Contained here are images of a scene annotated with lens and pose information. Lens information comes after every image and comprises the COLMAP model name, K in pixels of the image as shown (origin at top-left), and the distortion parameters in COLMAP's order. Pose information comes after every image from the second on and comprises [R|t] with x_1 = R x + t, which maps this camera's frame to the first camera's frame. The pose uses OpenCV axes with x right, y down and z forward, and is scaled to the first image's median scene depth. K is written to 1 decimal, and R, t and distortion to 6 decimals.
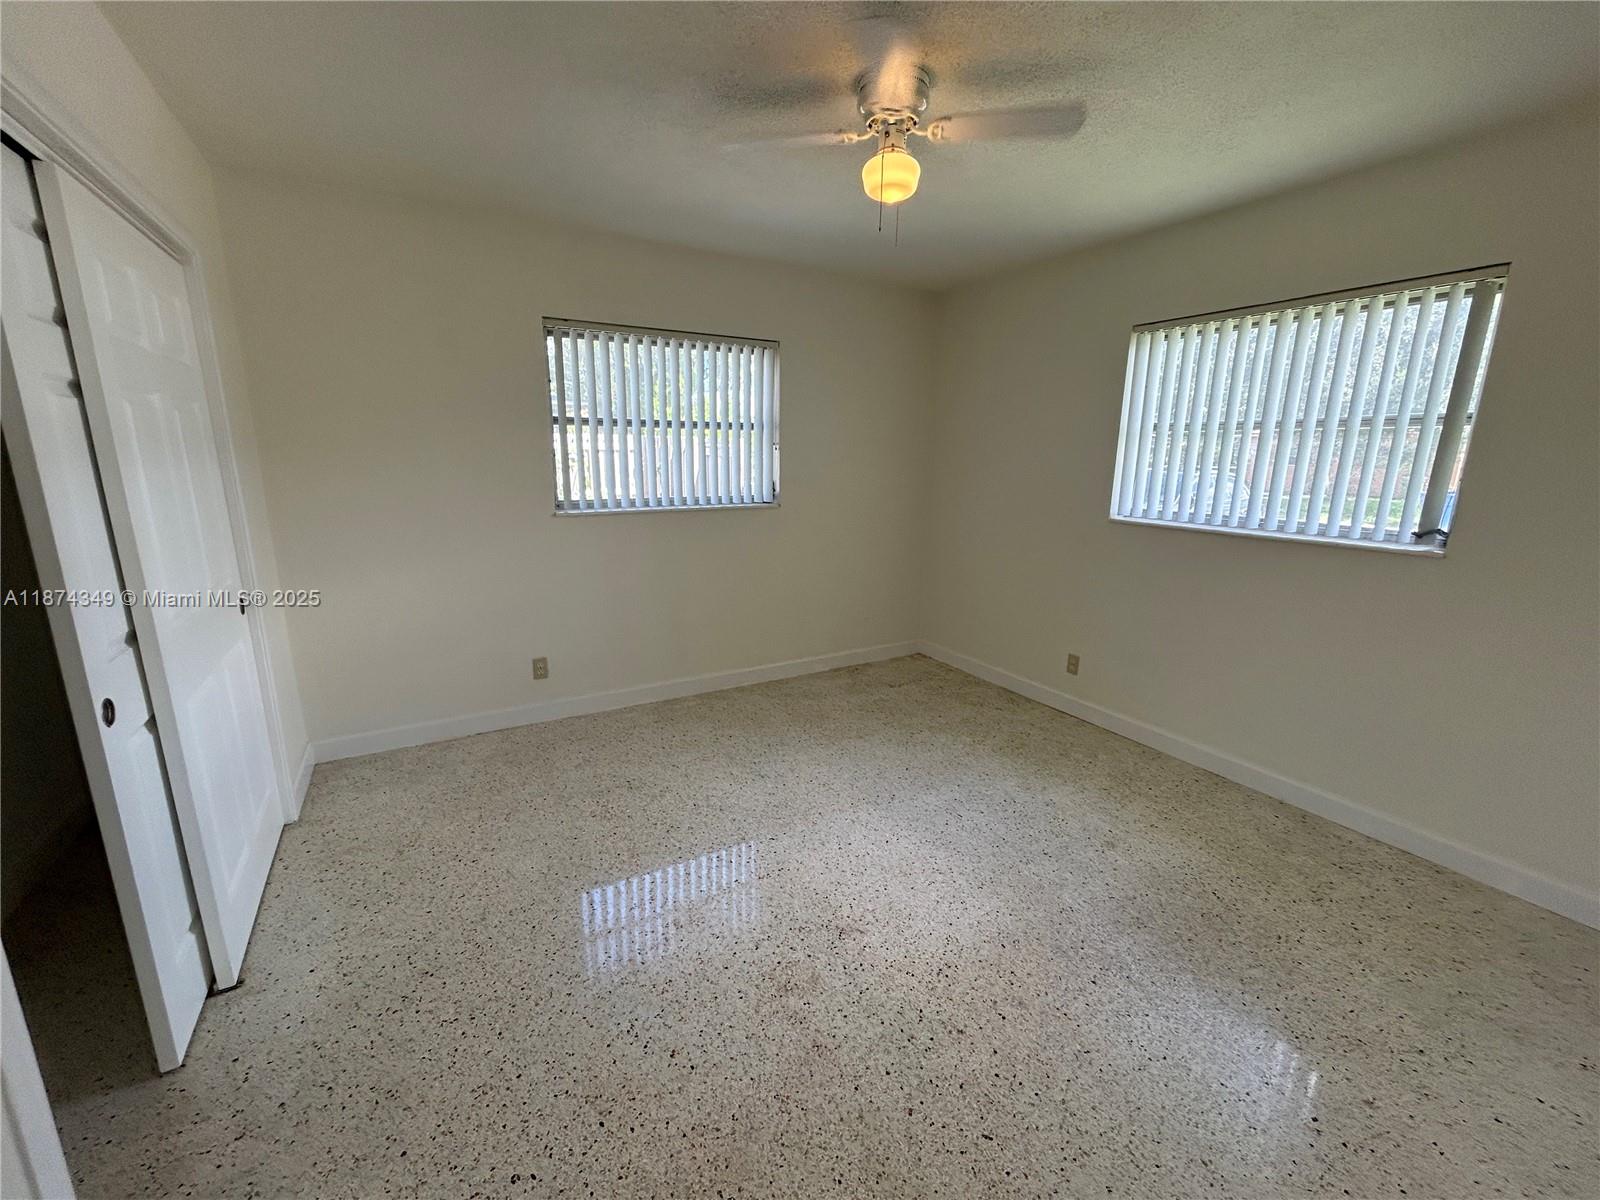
lens RADIAL K [[649.6, 0, 800.9], [0, 649.6, 597.7], [0, 0, 1]] dist [-0.004247, 0.002098]
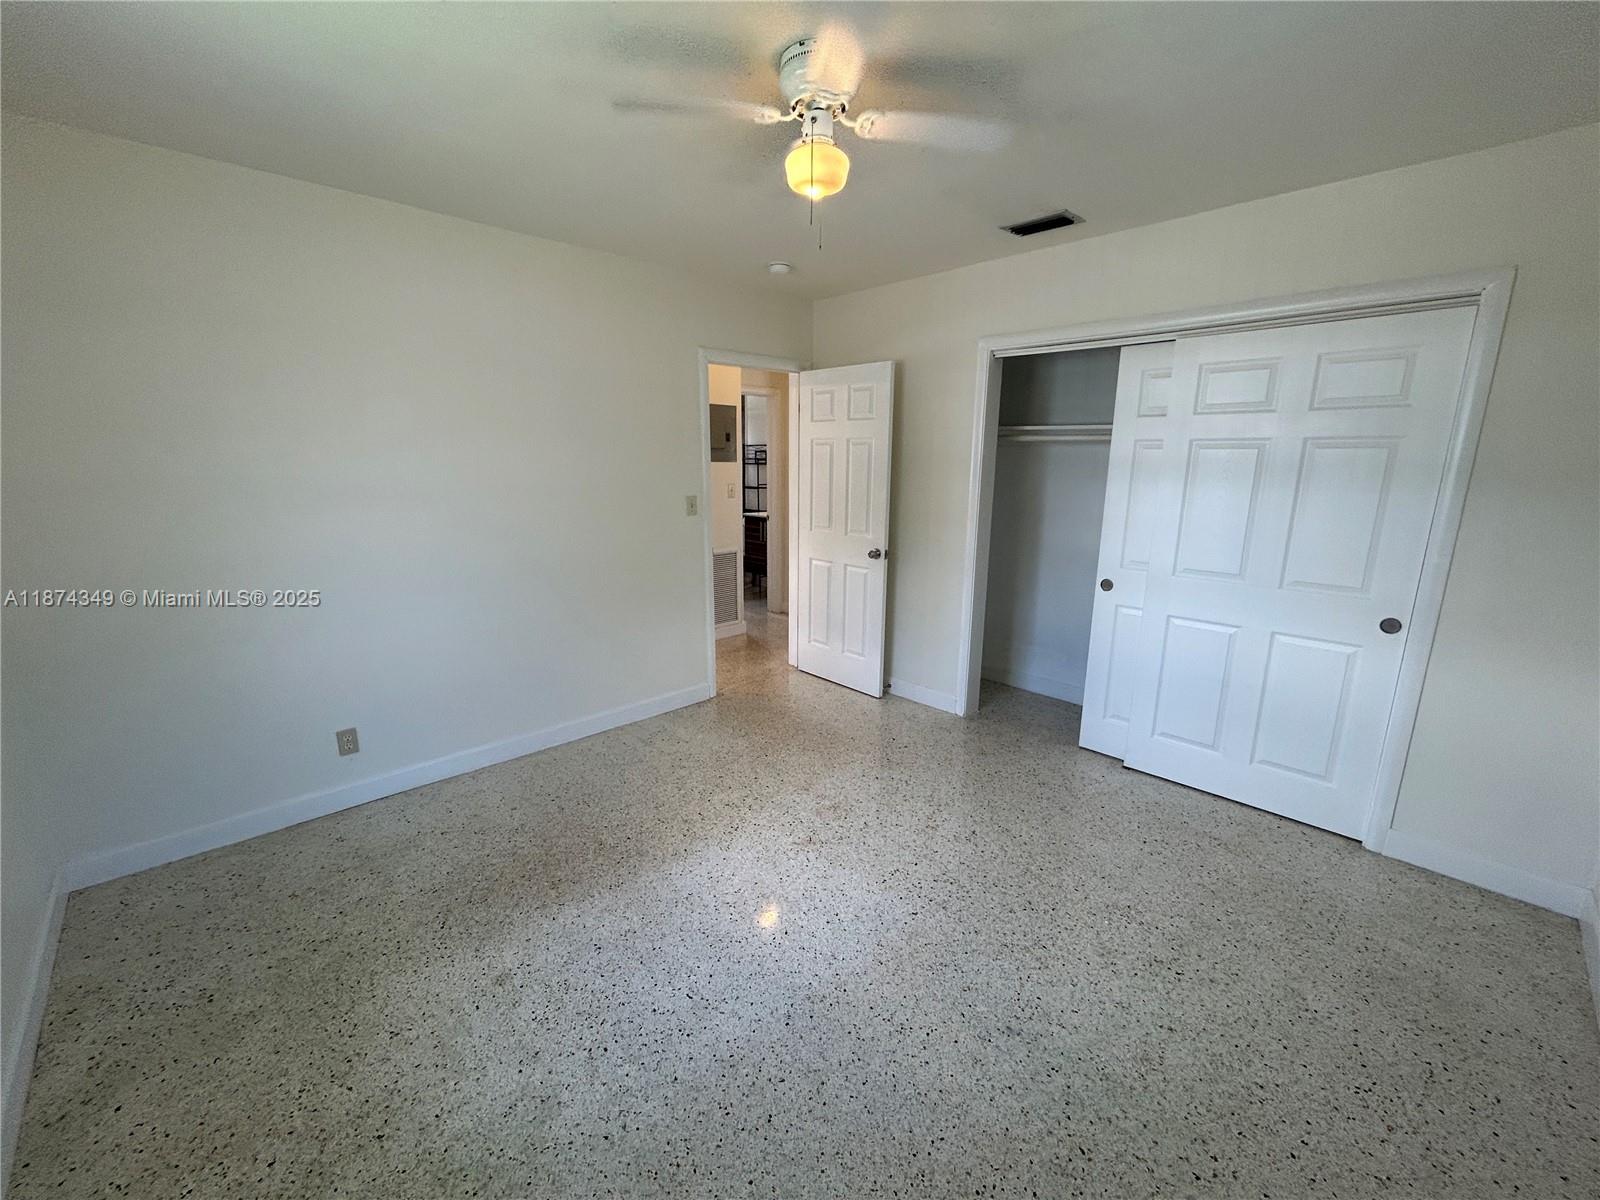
lens RADIAL K [[649.6, 0, 796.2], [0, 649.6, 608.5], [0, 0, 1]] dist [-0.004247, 0.002098]
pose [[-0.972658, 0.032795, -0.229913, 0.314796], [-0.070568, 0.901437, 0.427121, -0.381171], [0.221260, 0.431667, -0.874476, 1.631755]]
